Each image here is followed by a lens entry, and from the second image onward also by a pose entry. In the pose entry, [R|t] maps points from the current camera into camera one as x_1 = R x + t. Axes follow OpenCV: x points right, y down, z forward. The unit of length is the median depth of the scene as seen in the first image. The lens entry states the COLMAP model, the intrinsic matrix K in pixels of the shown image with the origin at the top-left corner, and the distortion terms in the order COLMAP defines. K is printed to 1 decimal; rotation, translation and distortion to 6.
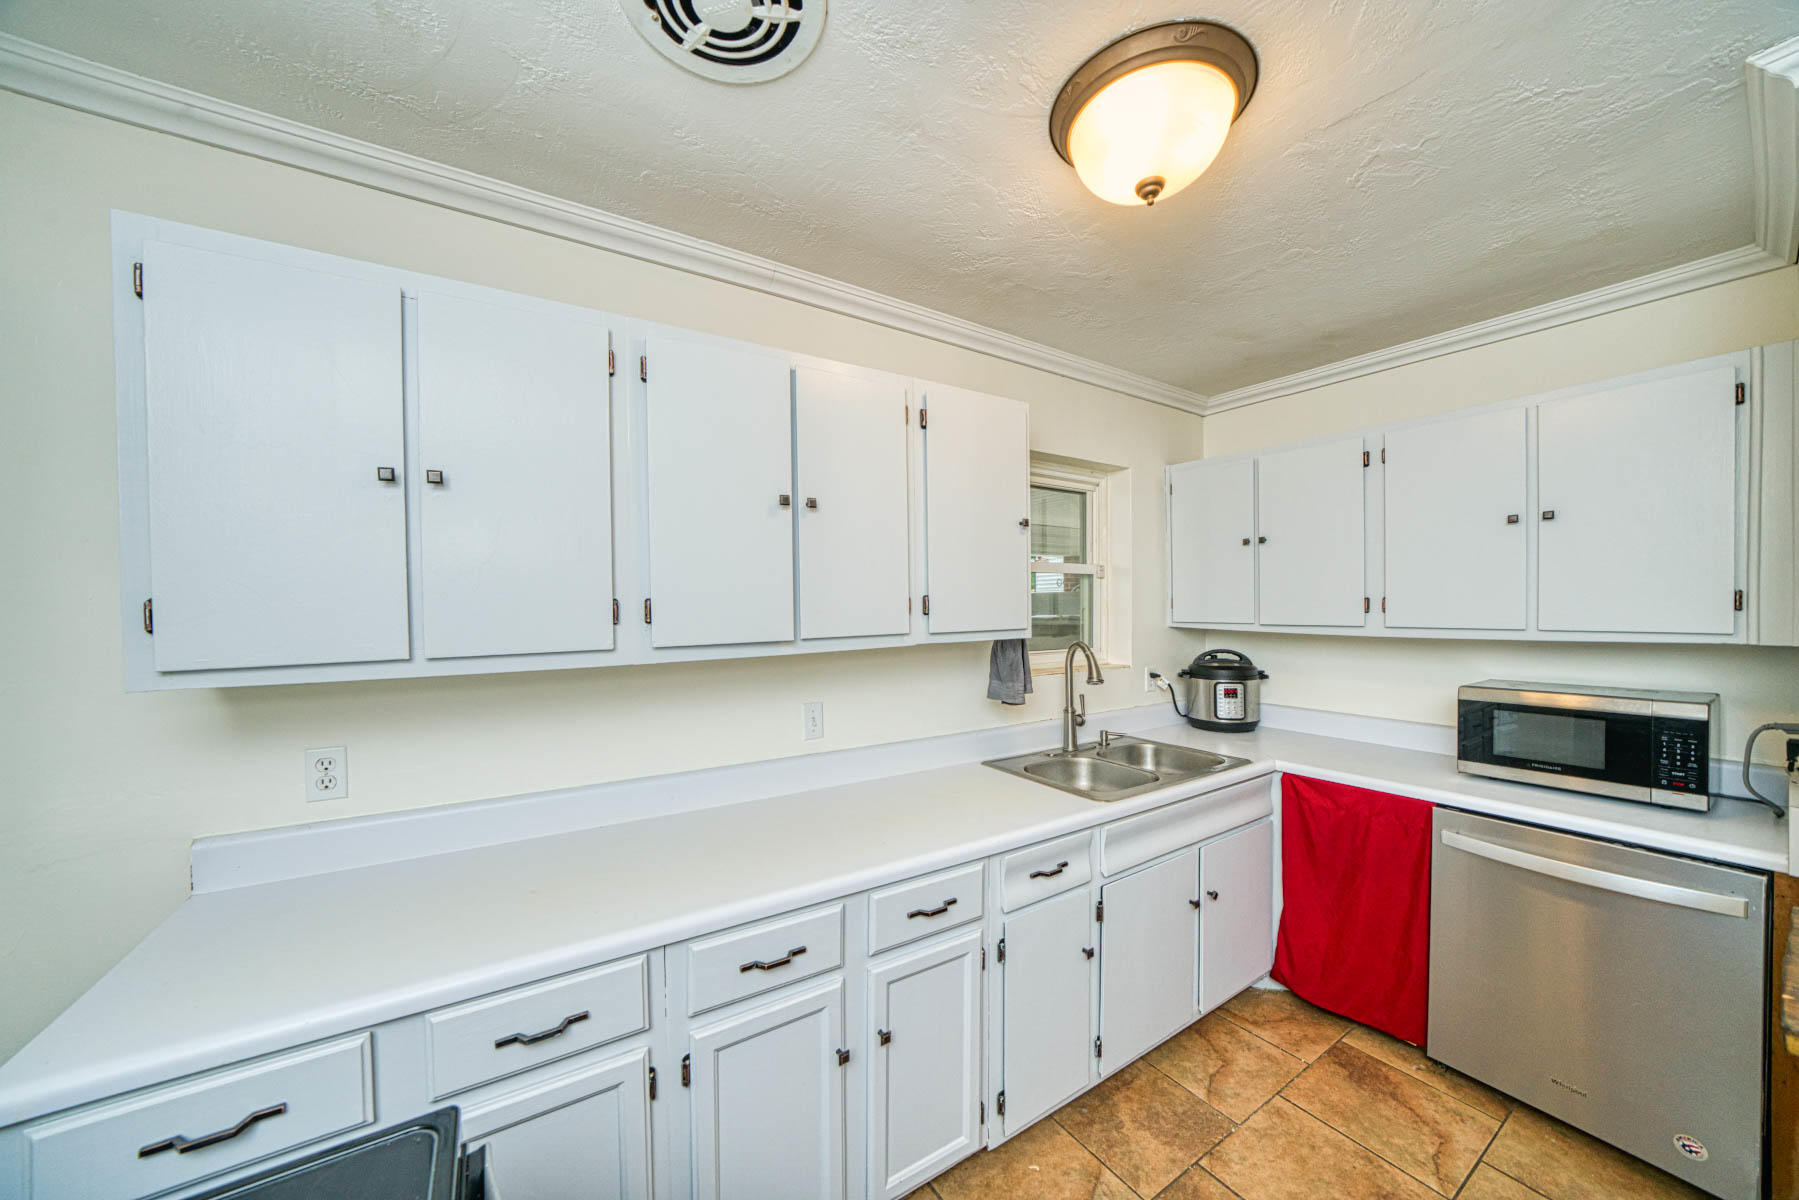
lens RADIAL K [[624.2, 0, 907.8], [0, 624.2, 618.5], [0, 0, 1]] dist [-0.008669, 0.000009]
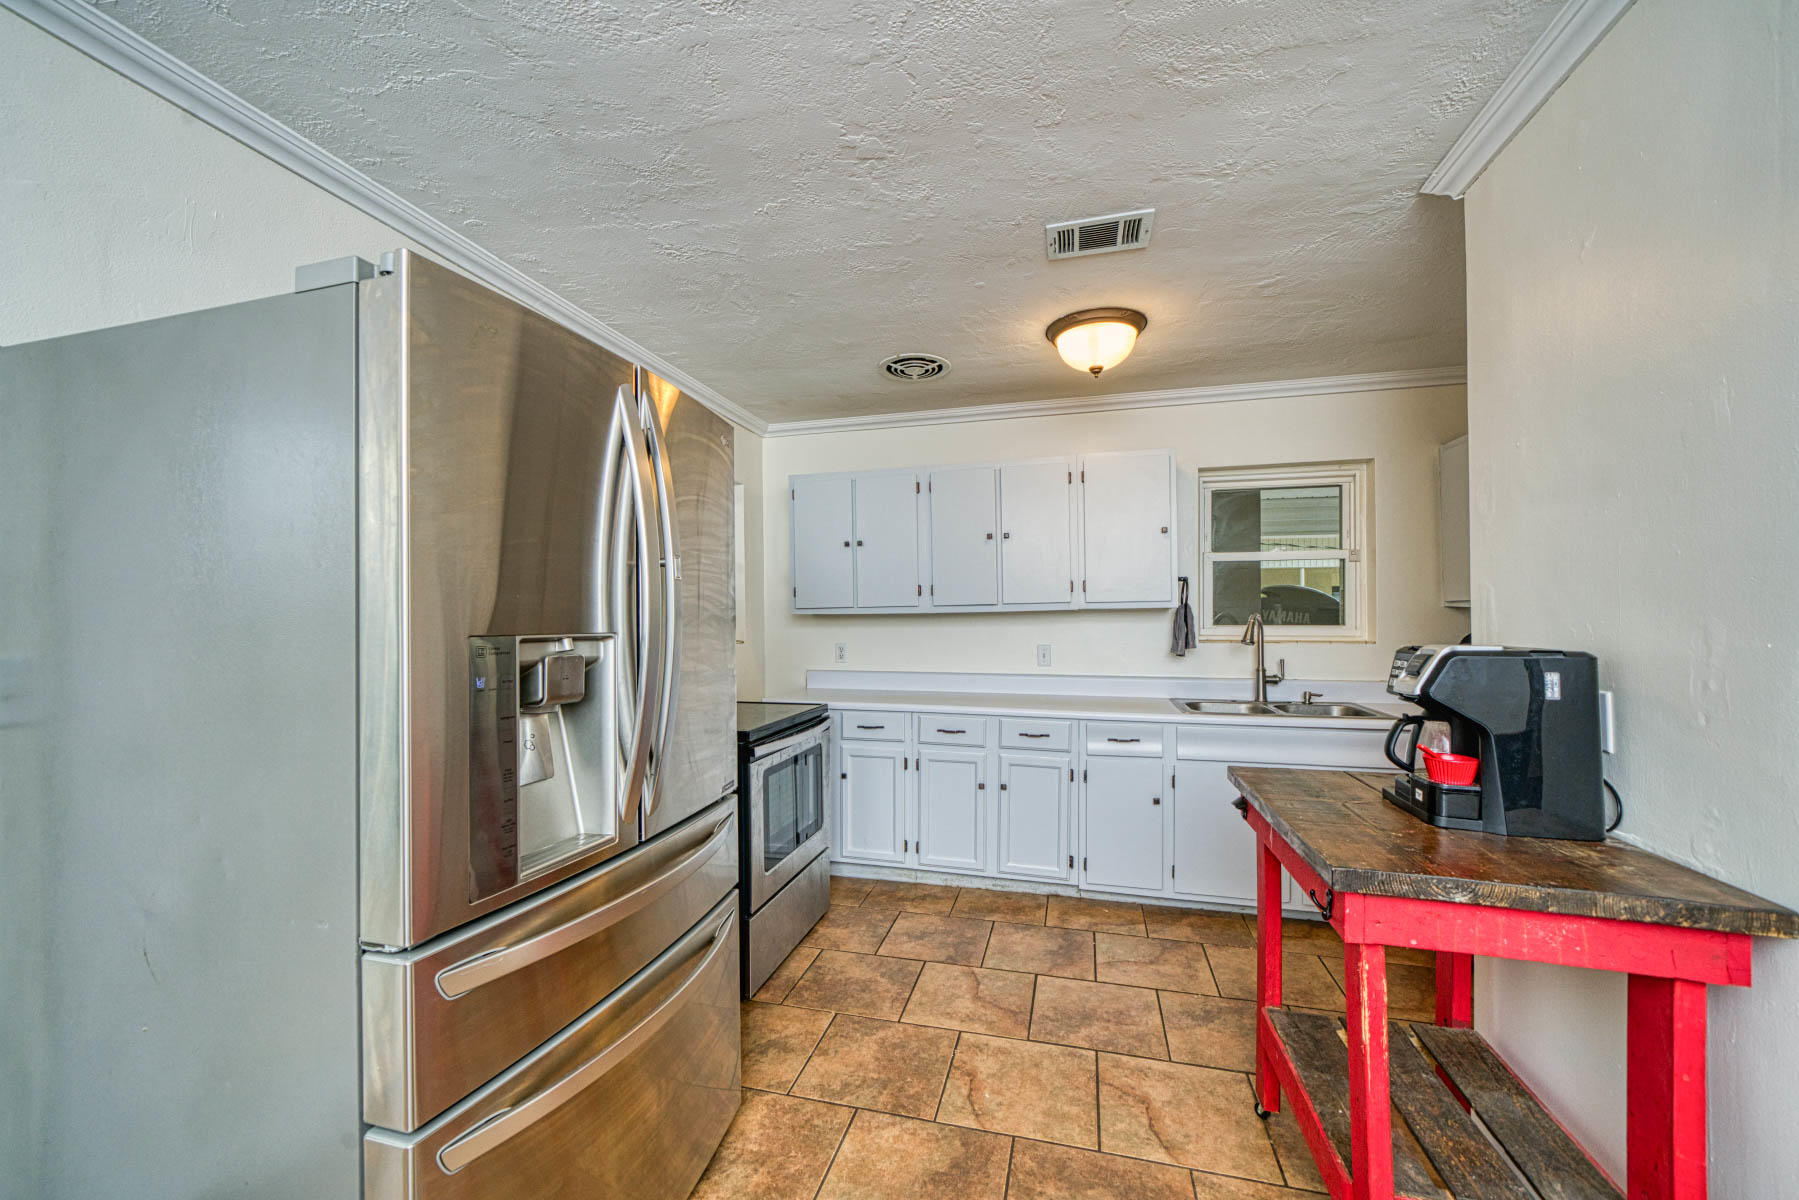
lens RADIAL K [[707.5, 0, 900.8], [0, 707.5, 615.9], [0, 0, 1]] dist [-0.002822, -0.000062]
pose [[0.682648, -0.001438, -0.730746, 1.294904], [-0.013943, 0.999790, -0.014993, 0.112817], [0.730614, 0.020424, 0.682485, -0.798368]]
